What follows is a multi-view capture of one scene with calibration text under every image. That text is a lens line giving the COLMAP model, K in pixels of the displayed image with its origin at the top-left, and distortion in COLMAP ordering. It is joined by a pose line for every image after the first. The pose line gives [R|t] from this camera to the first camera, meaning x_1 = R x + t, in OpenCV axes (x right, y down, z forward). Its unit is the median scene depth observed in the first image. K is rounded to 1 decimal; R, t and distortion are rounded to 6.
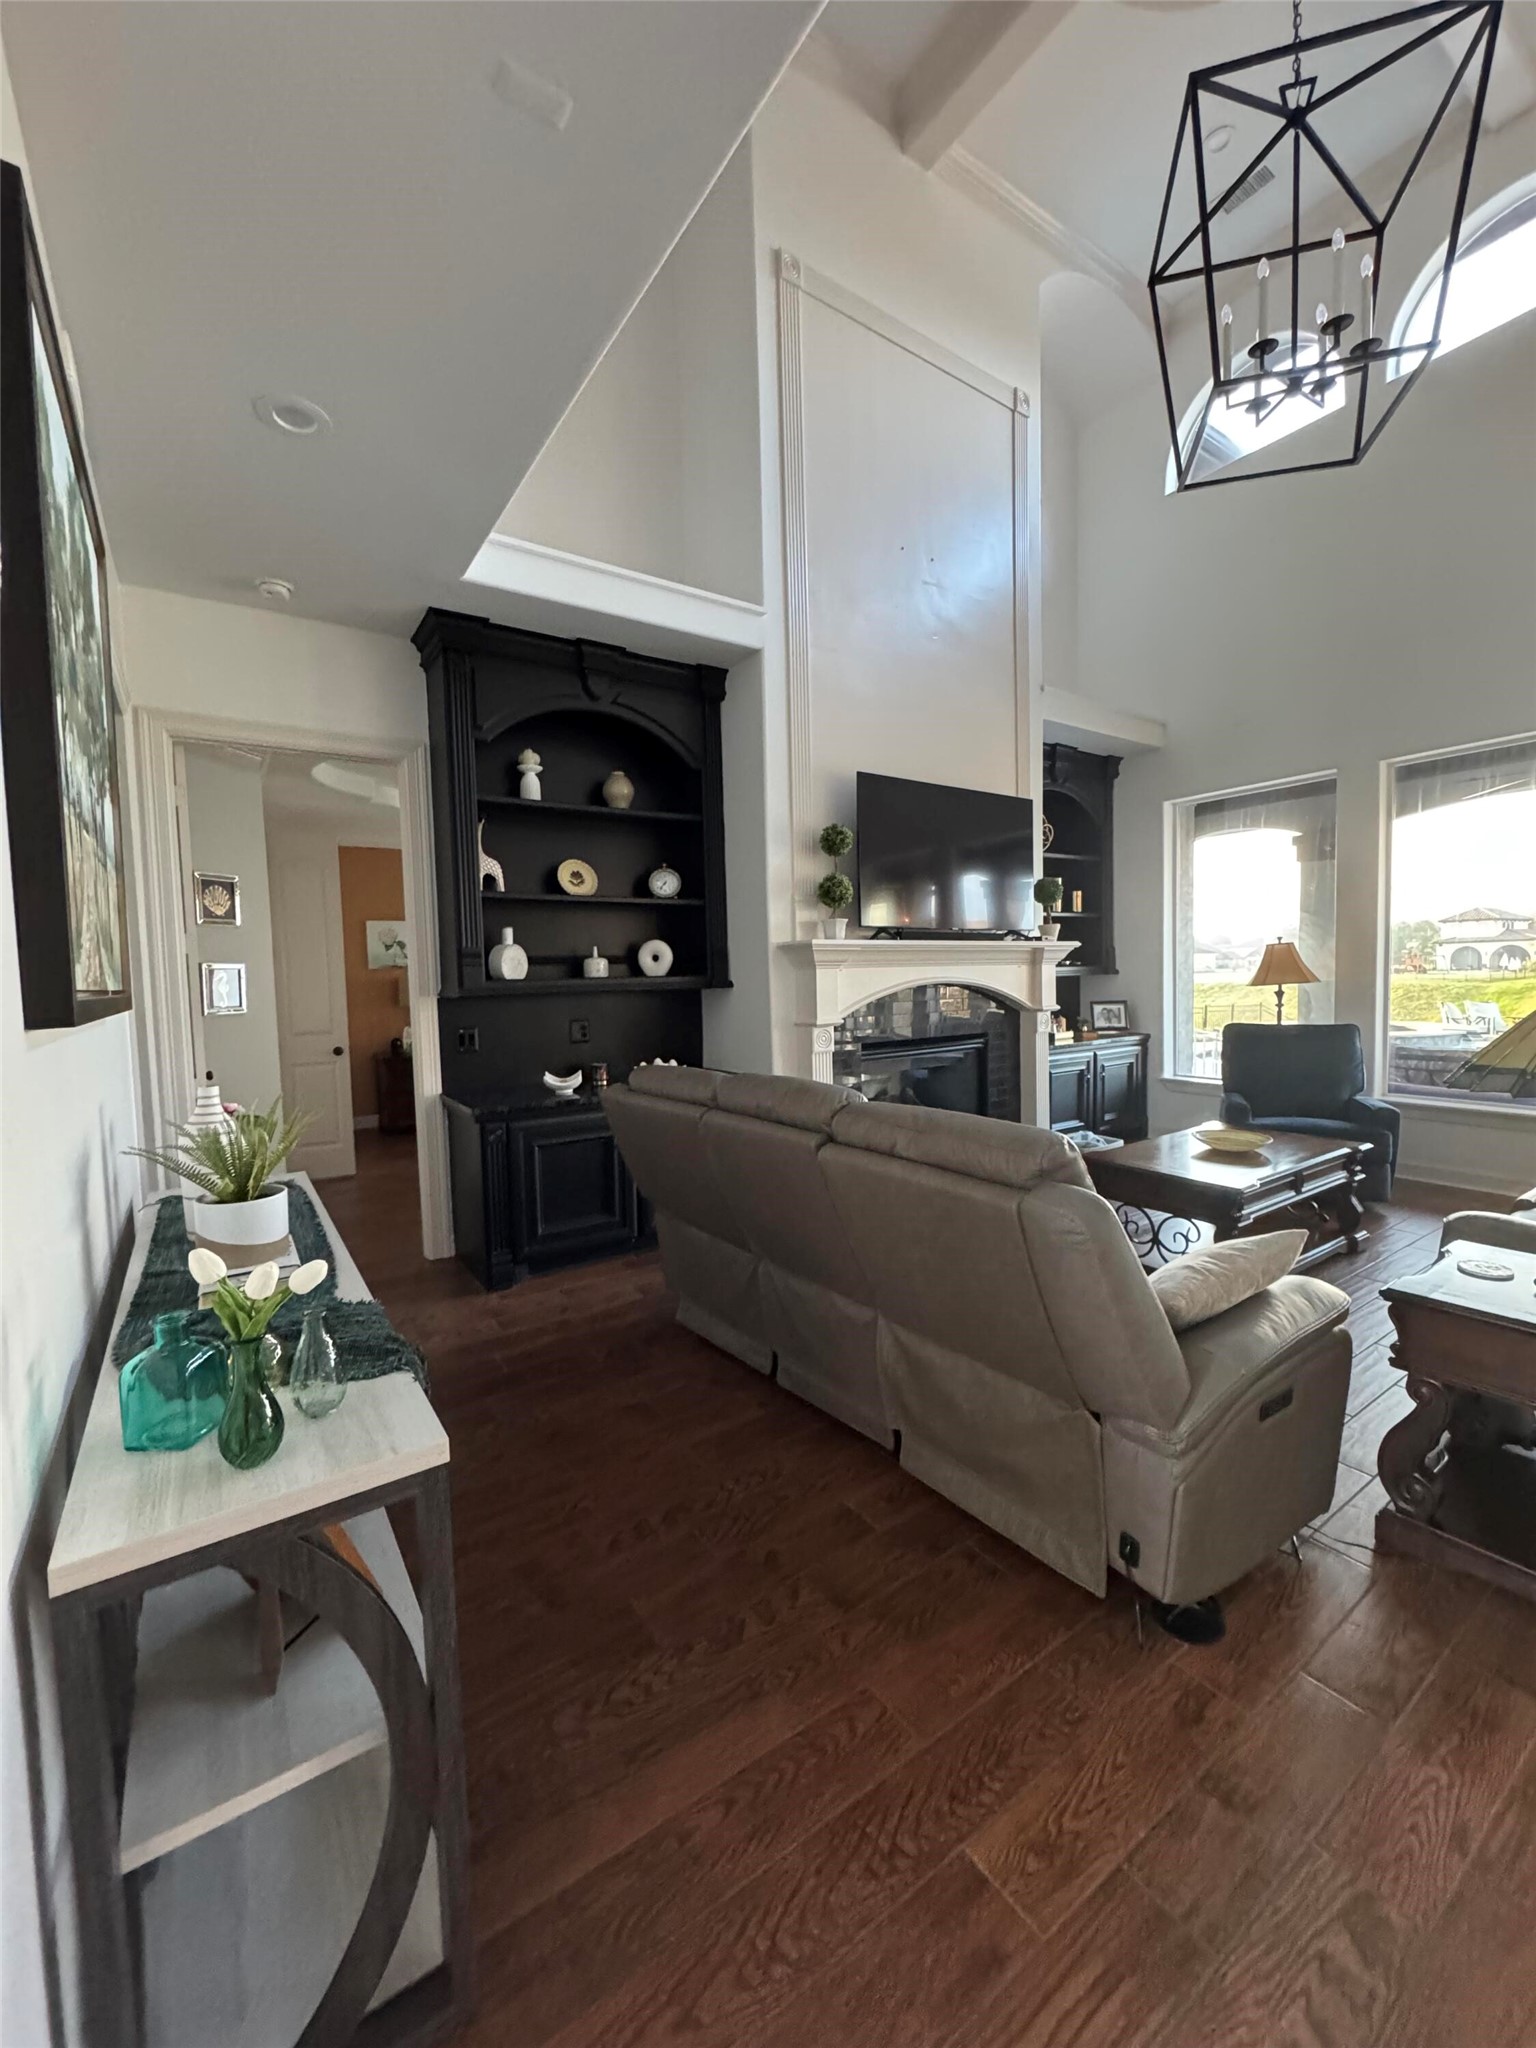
lens RADIAL K [[817.4, 0, 768.0], [0, 817.4, 1024.0], [0, 0, 1]] dist [-0.004113, 0.000887]
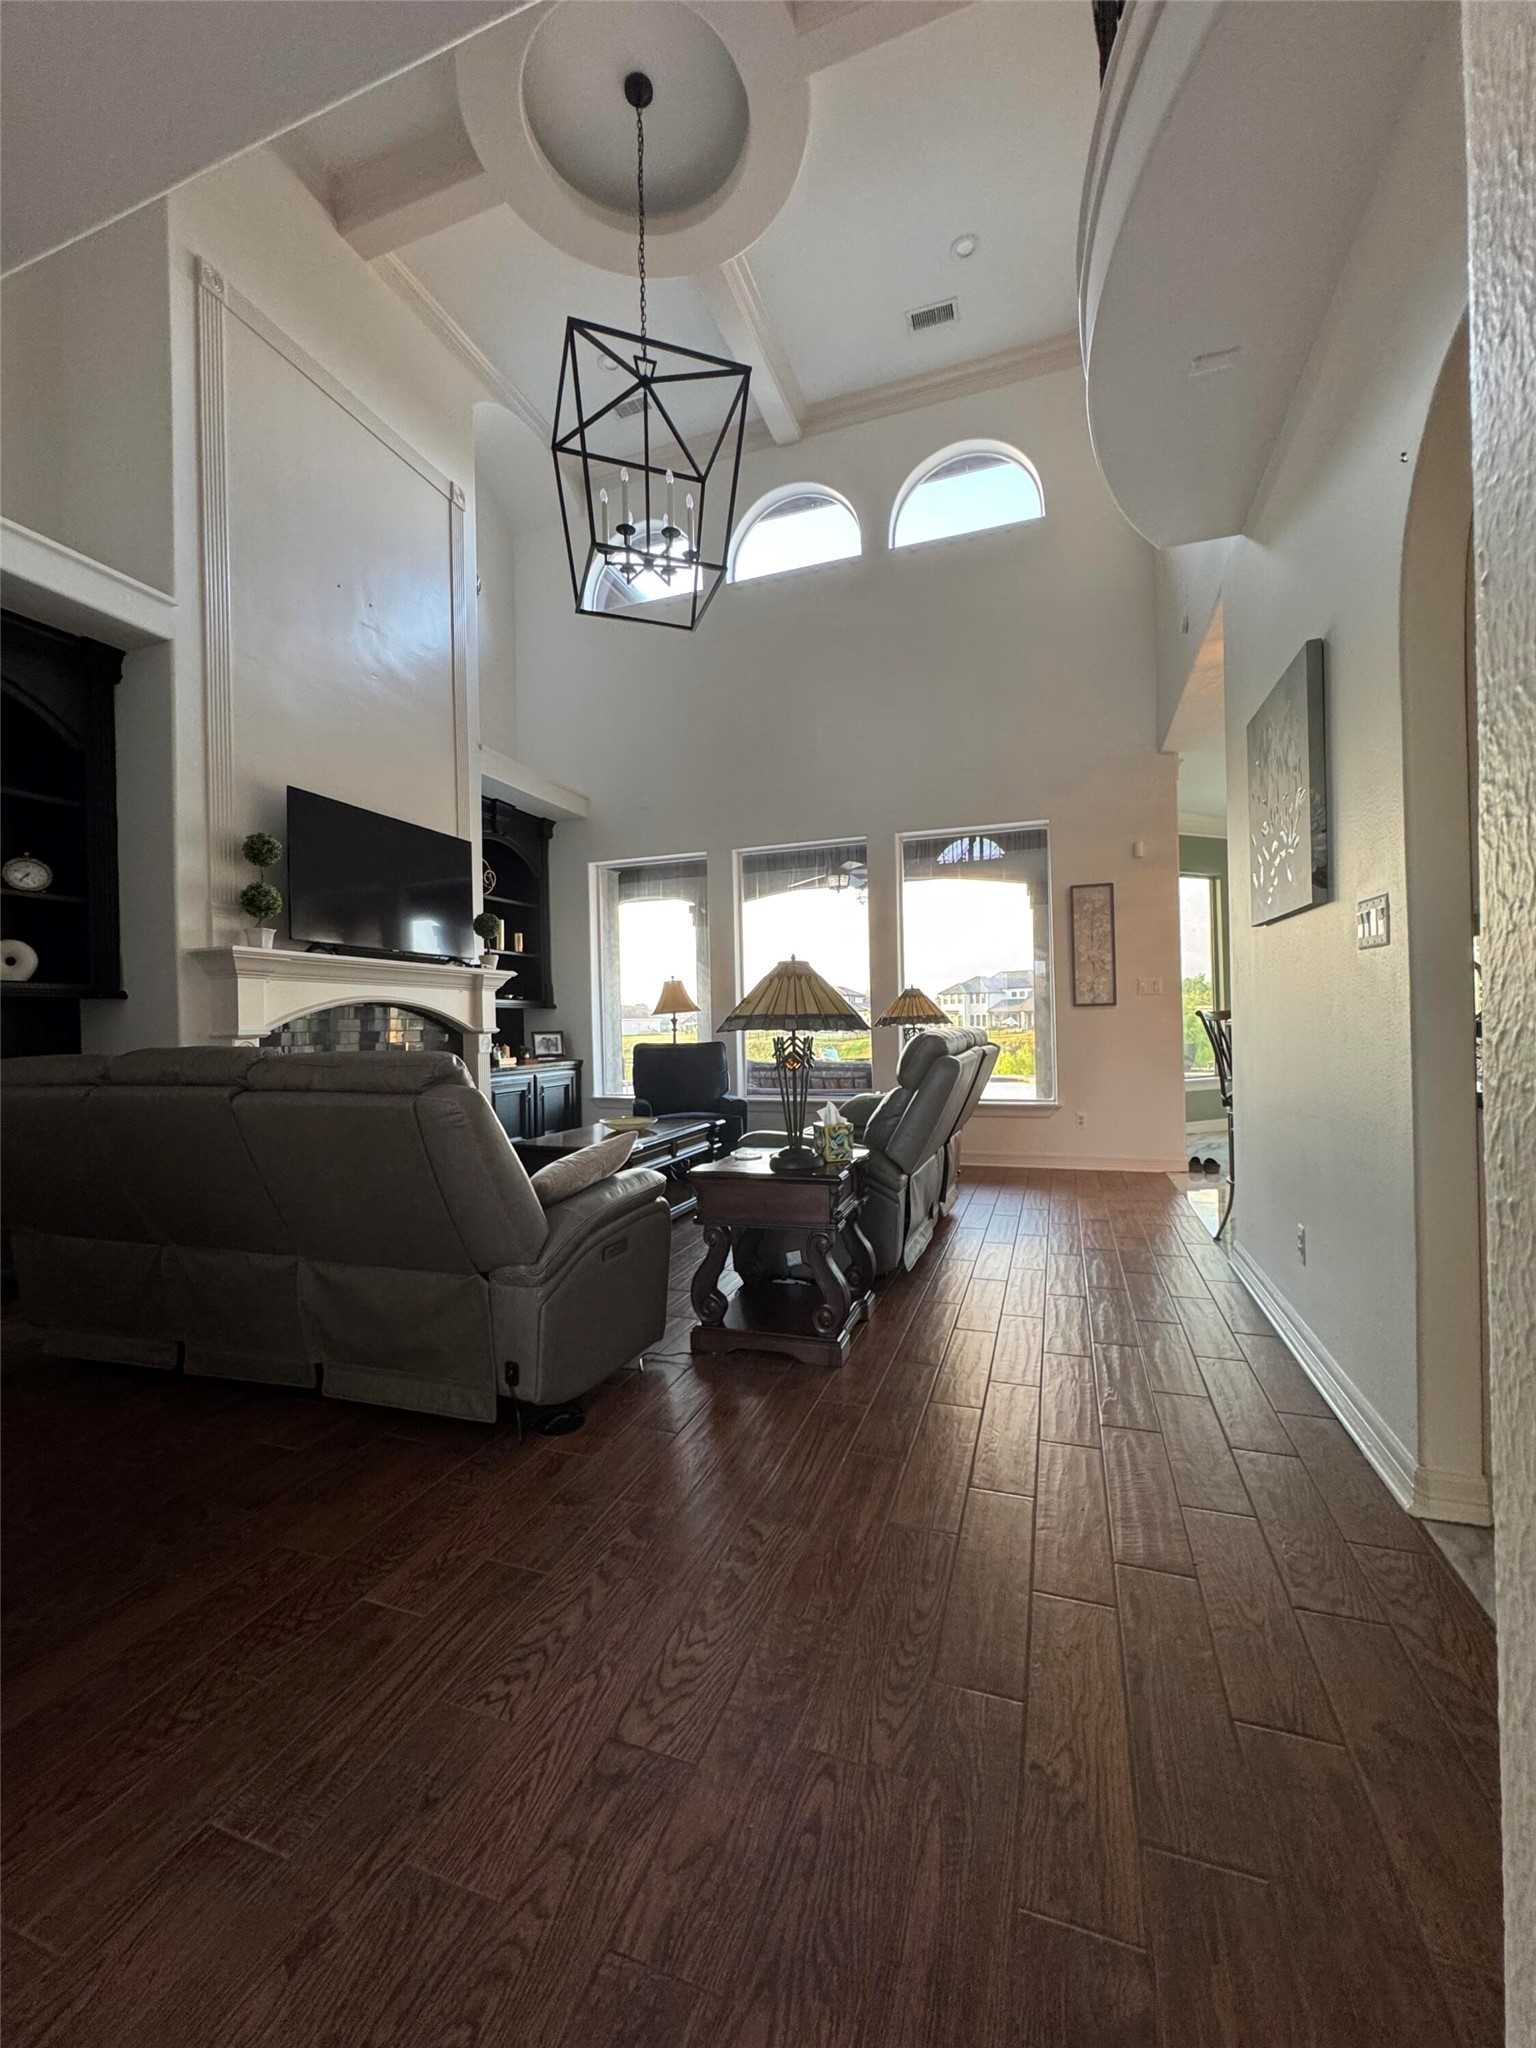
lens RADIAL K [[817.4, 0, 768.0], [0, 817.4, 1024.0], [0, 0, 1]] dist [-0.004113, 0.000887]
pose [[0.808800, 0.008423, 0.588024, -0.000188], [0.038139, 0.997041, -0.066742, 0.072245], [-0.586846, 0.076407, 0.806085, -0.131868]]
